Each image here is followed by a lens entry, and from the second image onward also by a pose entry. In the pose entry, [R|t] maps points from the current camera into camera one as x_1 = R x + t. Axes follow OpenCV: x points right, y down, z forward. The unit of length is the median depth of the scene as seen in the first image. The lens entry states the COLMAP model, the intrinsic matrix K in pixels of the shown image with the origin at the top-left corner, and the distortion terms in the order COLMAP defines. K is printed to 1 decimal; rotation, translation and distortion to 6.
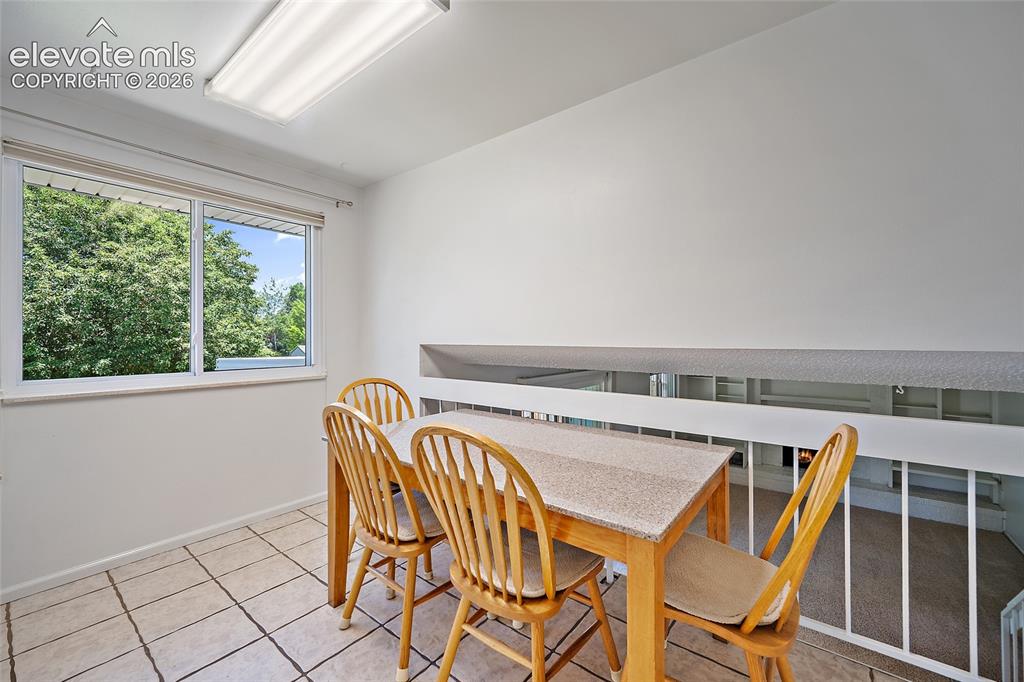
lens RADIAL K [[409.0, 0, 524.8], [0, 409.0, 335.8], [0, 0, 1]] dist [-0.001713, -0.001015]
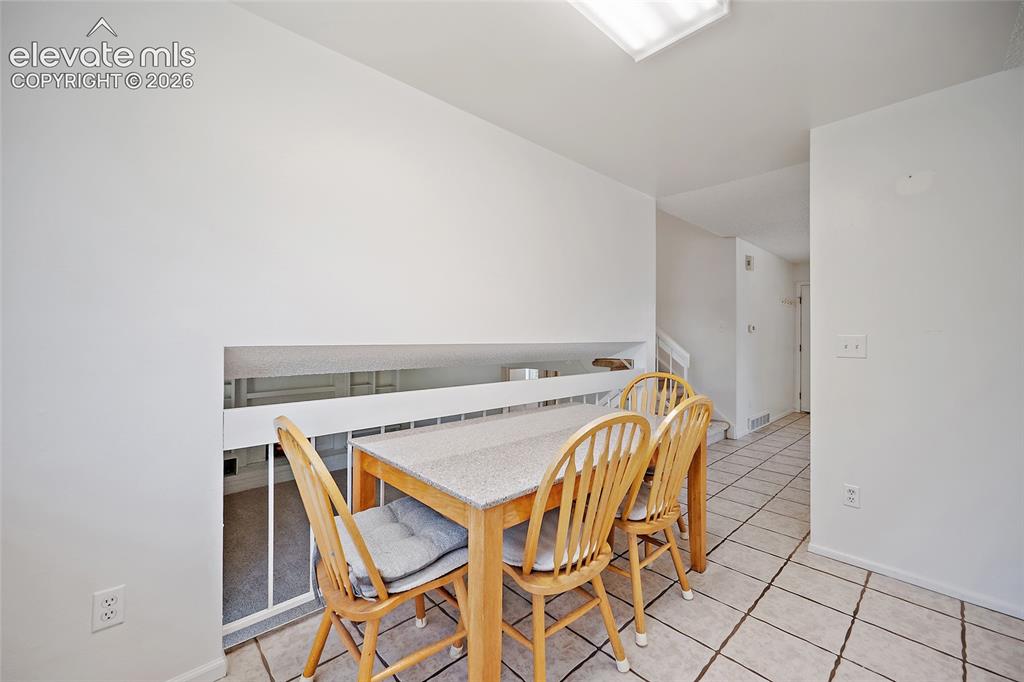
lens RADIAL K [[409.0, 0, 520.4], [0, 409.0, 333.4], [0, 0, 1]] dist [-0.001713, -0.001015]
pose [[0.163488, 0.010601, 0.986488, -0.277742], [-0.011568, 0.999894, -0.008828, 0.002034], [-0.986478, -0.009969, 0.163593, 0.220575]]
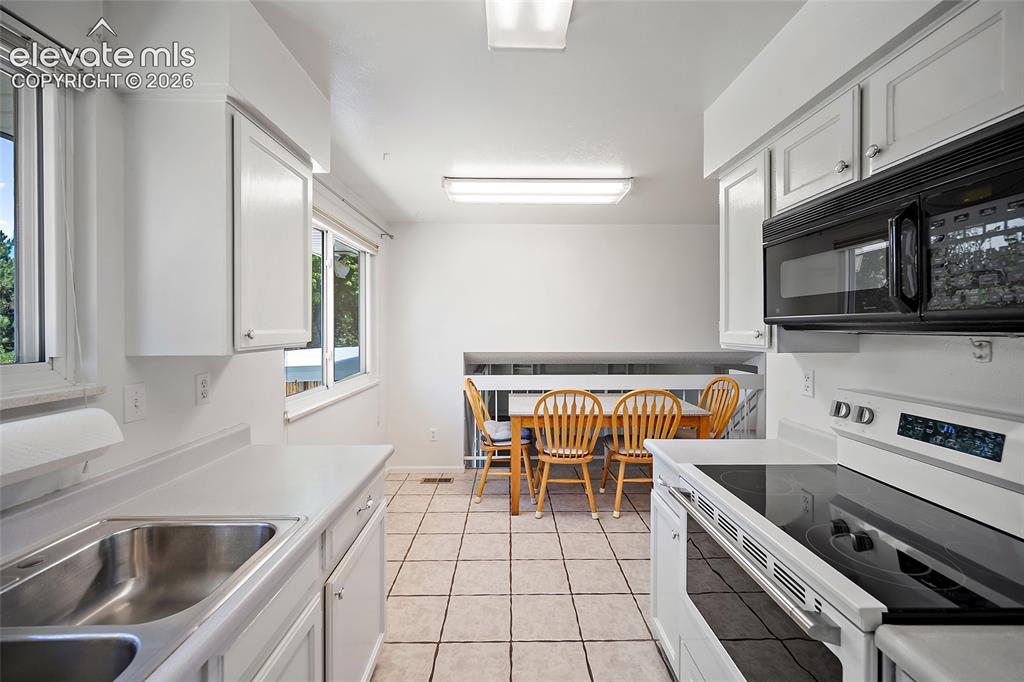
lens RADIAL K [[409.0, 0, 512.0], [0, 409.0, 330.1], [0, 0, 1]] dist [-0.001713, -0.001015]
pose [[0.790748, -0.002297, 0.612138, -0.385916], [-0.005090, 0.999934, 0.010328, -0.027137], [-0.612121, -0.011283, 0.790684, -0.075583]]
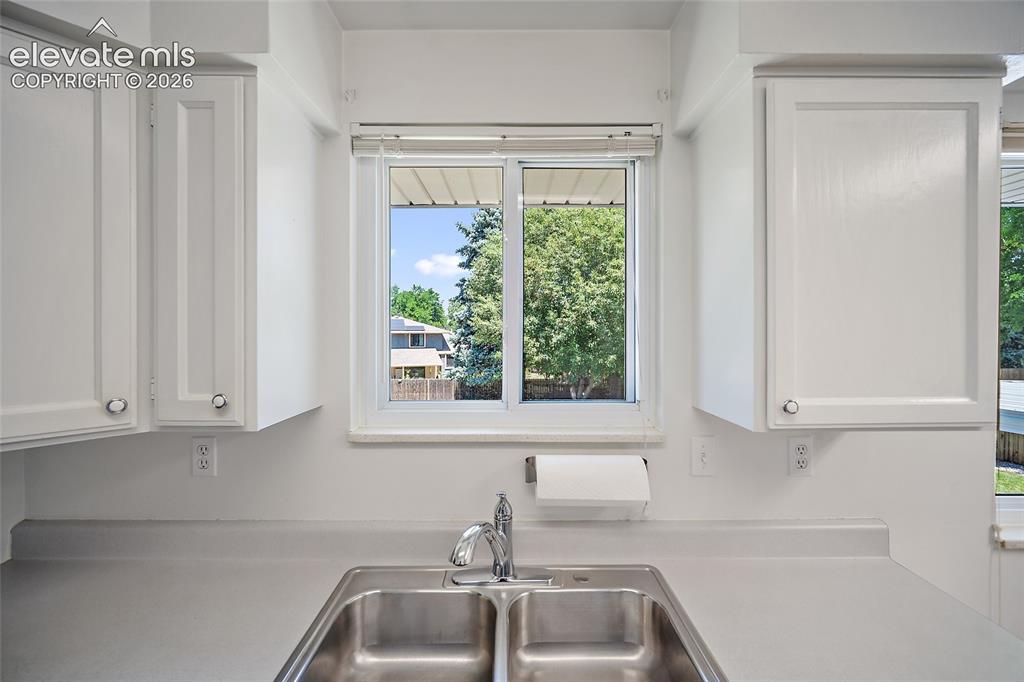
lens RADIAL K [[409.0, 0, 510.4], [0, 409.0, 328.5], [0, 0, 1]] dist [-0.001713, -0.001015]
pose [[0.602690, 0.000893, -0.797975, -0.322345], [0.005323, 0.999973, 0.005139, -0.045974], [0.797958, -0.007345, 0.602669, 0.001422]]
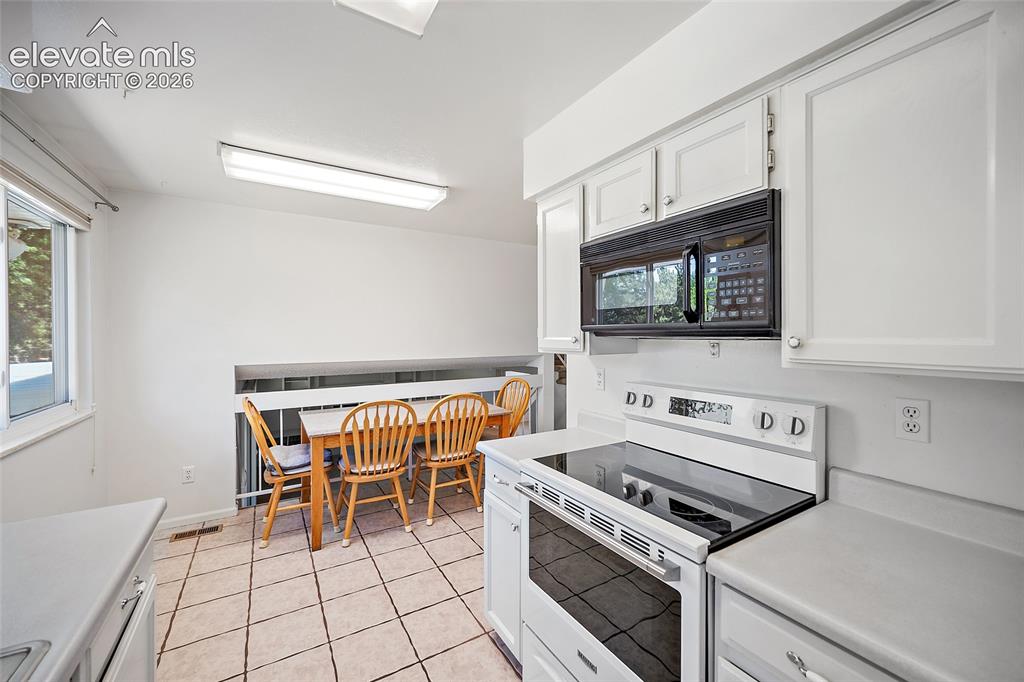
lens RADIAL K [[409.0, 0, 513.4], [0, 409.0, 337.7], [0, 0, 1]] dist [-0.001713, -0.001015]
pose [[0.368256, -0.006283, 0.929703, -0.400685], [-0.004856, 0.999951, 0.008681, -0.026706], [-0.929712, -0.007711, 0.368207, -0.043682]]
